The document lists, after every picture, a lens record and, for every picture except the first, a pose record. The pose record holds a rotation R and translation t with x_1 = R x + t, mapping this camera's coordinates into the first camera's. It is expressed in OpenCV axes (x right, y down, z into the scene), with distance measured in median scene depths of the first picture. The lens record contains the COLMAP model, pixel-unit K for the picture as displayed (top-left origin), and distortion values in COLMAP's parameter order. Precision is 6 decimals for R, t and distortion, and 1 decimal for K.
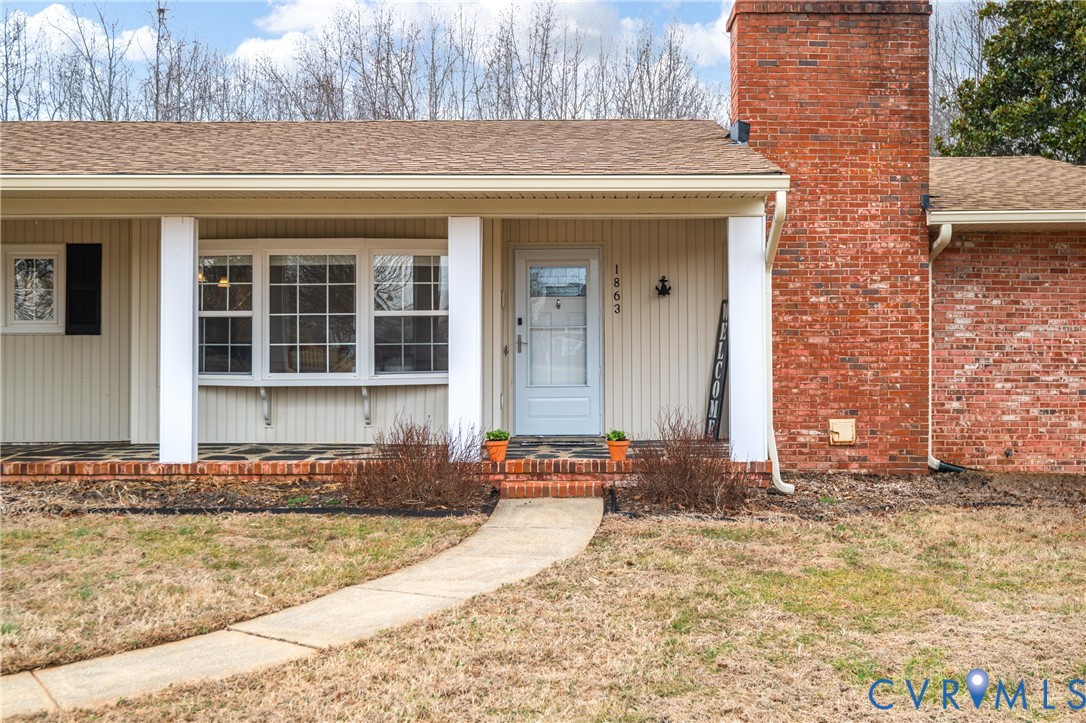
lens RADIAL K [[1070.5, 0, 543.0], [0, 1070.5, 361.5], [0, 0, 1]] dist [0.011877, 0.012580]
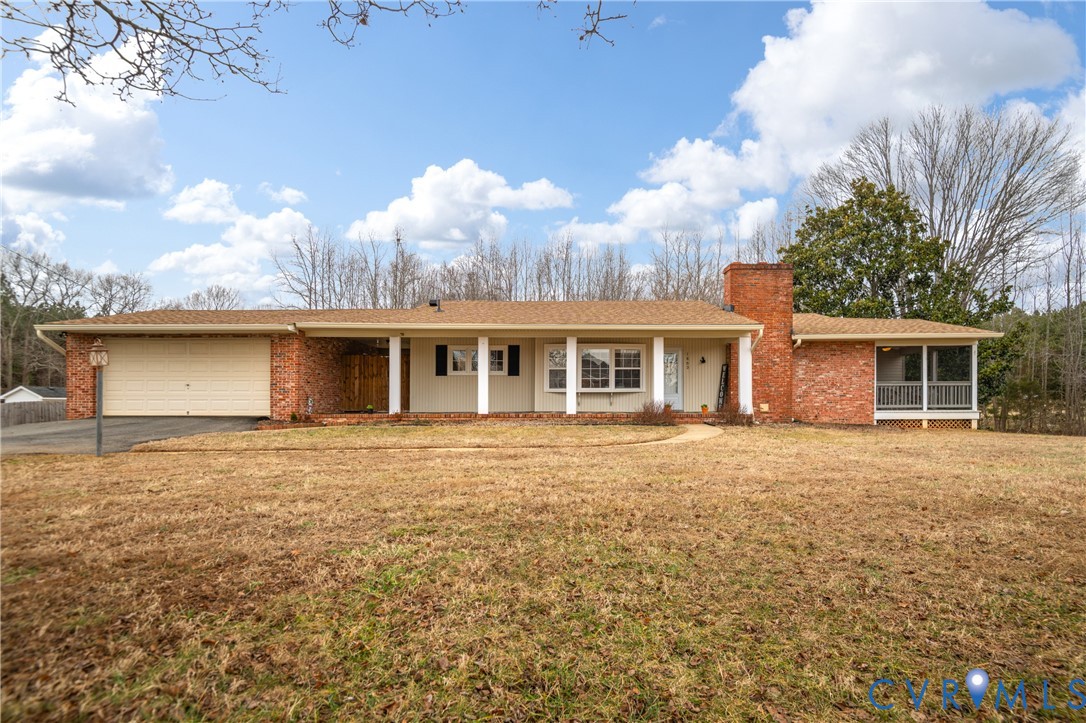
lens RADIAL K [[512.1, 0, 543.5], [0, 512.1, 406.4], [0, 0, 1]] dist [0.000484, -0.000016]
pose [[0.999939, -0.001223, 0.011018, -0.356340], [0.001110, 0.999947, 0.010280, 0.045197], [-0.011030, -0.010267, 0.999886, -0.431589]]
